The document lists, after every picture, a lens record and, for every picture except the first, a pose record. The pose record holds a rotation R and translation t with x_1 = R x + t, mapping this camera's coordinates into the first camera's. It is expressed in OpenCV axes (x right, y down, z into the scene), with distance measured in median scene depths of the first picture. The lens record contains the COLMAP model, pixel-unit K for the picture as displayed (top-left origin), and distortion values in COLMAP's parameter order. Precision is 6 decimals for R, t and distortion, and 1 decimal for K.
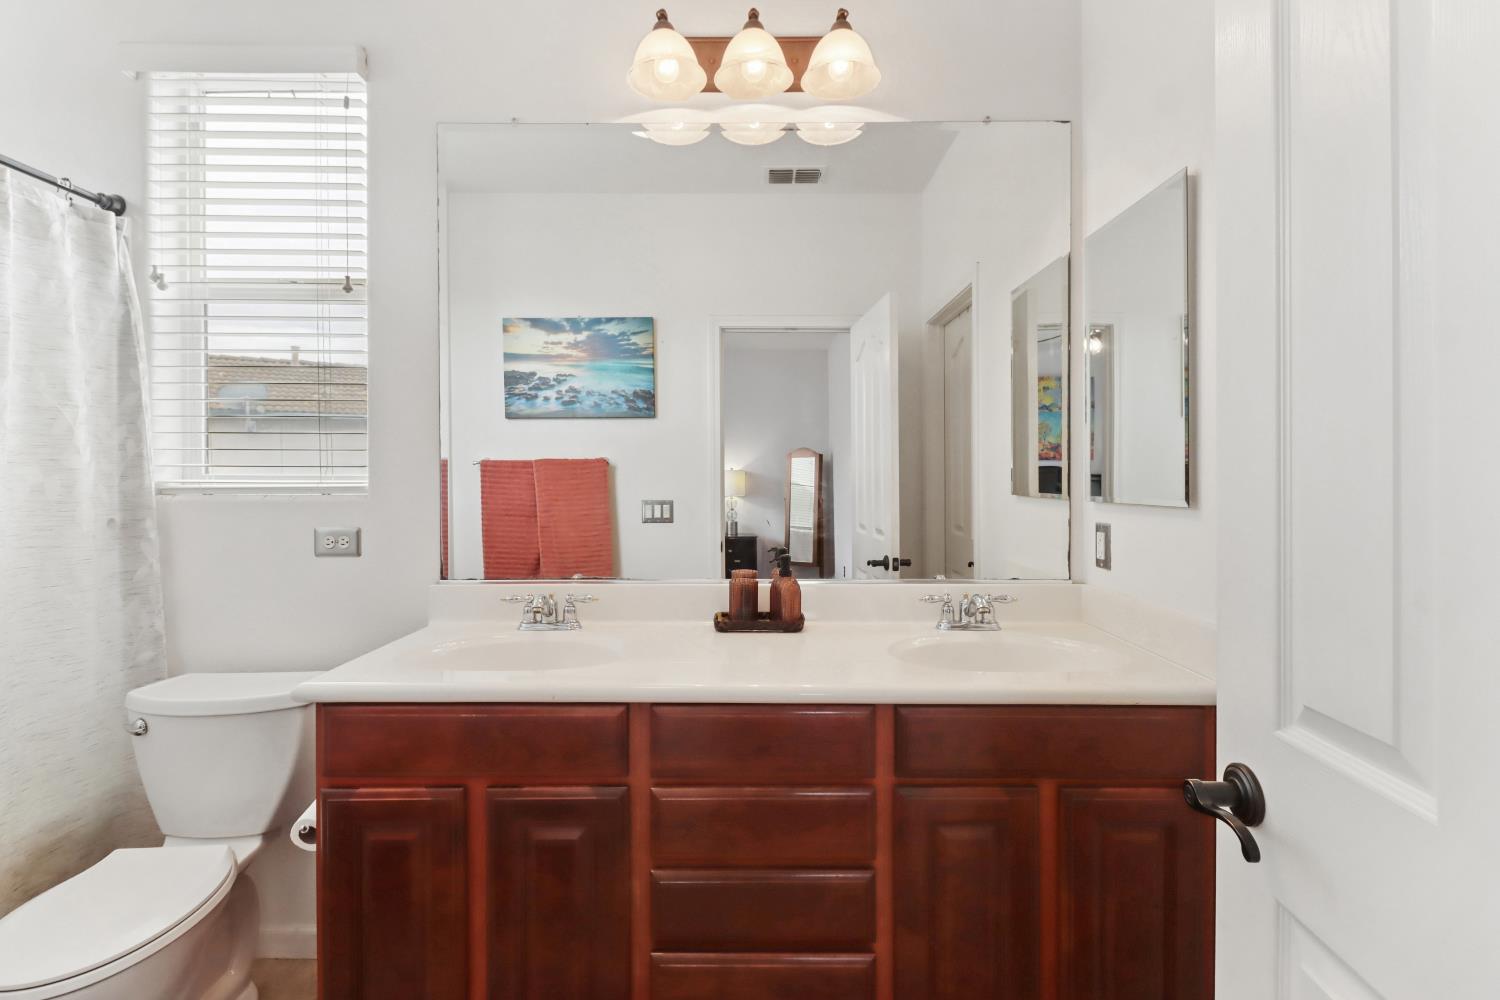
lens RADIAL K [[691.6, 0, 755.4], [0, 691.6, 485.4], [0, 0, 1]] dist [0.013342, -0.010421]
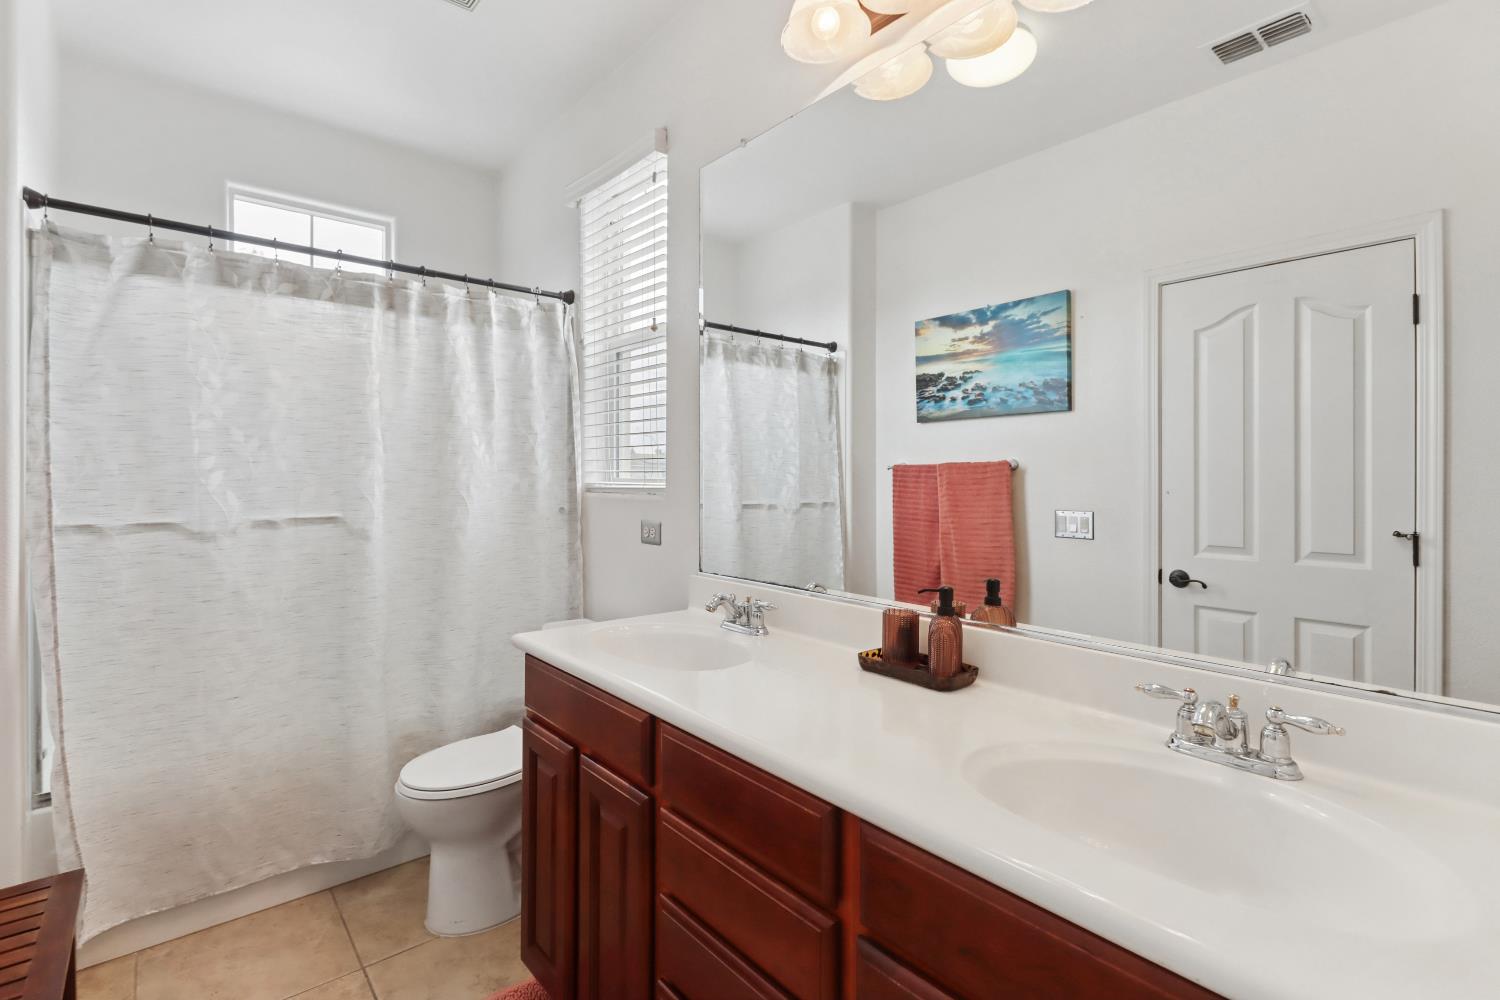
lens RADIAL K [[691.6, 0, 751.7], [0, 691.6, 488.6], [0, 0, 1]] dist [0.013342, -0.010421]
pose [[0.643826, 0.013508, -0.765053, 0.247957], [-0.015483, 0.999869, 0.004625, -0.002982], [0.765016, 0.008868, 0.643951, 0.179785]]
